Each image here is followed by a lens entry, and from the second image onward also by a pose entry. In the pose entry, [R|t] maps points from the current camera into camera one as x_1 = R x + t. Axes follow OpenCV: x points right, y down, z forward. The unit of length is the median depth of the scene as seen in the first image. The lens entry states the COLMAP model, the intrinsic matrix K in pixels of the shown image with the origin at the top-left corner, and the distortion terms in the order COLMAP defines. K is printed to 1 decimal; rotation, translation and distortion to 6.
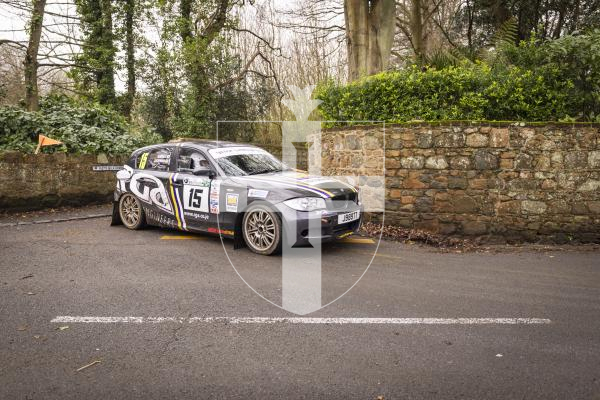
lens RADIAL K [[434.0, 0, 298.8], [0, 434.0, 199.3], [0, 0, 1]] dist [0.006827, -0.018231]
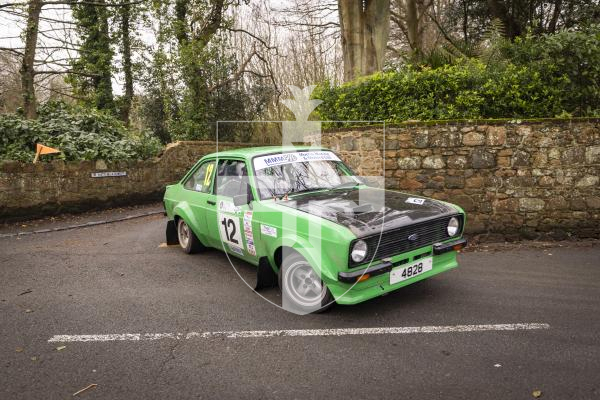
lens RADIAL K [[428.9, 0, 299.1], [0, 428.9, 202.1], [0, 0, 1]] dist [0.013139, -0.027660]
pose [[0.999620, -0.027398, -0.002986, 0.008503], [0.027446, 0.999471, 0.017471, -0.018654], [0.002506, -0.017547, 0.999843, 0.009380]]
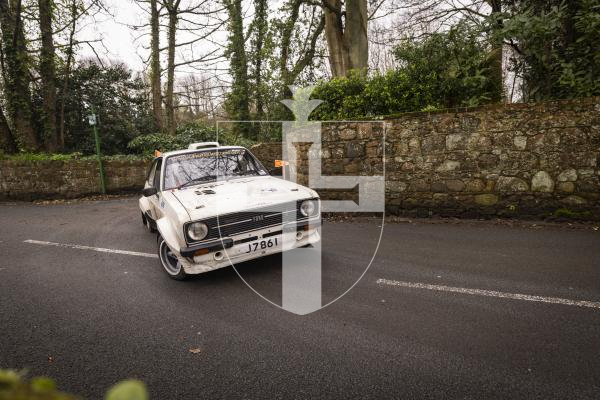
lens RADIAL K [[337.3, 0, 297.8], [0, 337.3, 201.1], [0, 0, 1]] dist [-0.001341, 0.003993]
pose [[0.885968, 0.003939, -0.463729, 0.717249], [0.020289, 0.998677, 0.047246, 0.009343], [0.463302, -0.051267, 0.884716, 0.050392]]
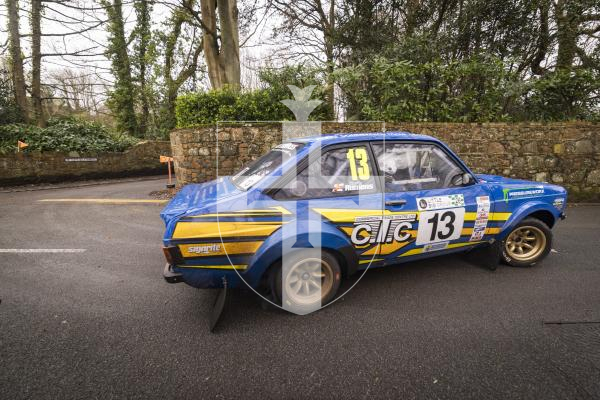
lens RADIAL K [[260.8, 0, 299.1], [0, 260.8, 199.9], [0, 0, 1]] dist [0.002396, -0.000118]
pose [[0.996963, -0.009215, -0.077334, 0.730366], [0.015759, 0.996303, 0.084450, 0.016059], [0.076270, -0.085412, 0.993422, 0.066589]]
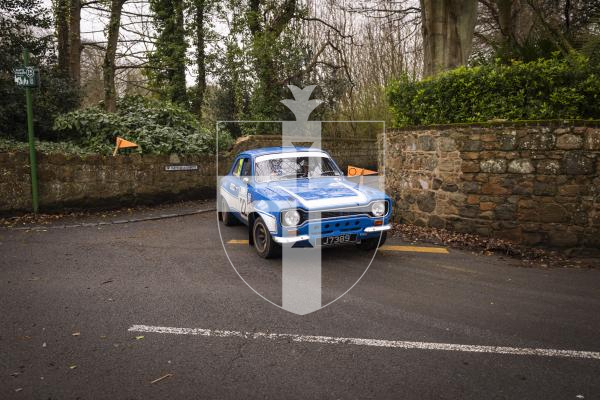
lens RADIAL K [[453.0, 0, 297.8], [0, 453.0, 204.1], [0, 0, 1]] dist [0.006494, -0.021267]
pose [[0.987222, 0.011391, -0.158941, 0.007653], [-0.006623, 0.999513, 0.030495, -0.031004], [0.159211, -0.029052, 0.986817, -0.013432]]
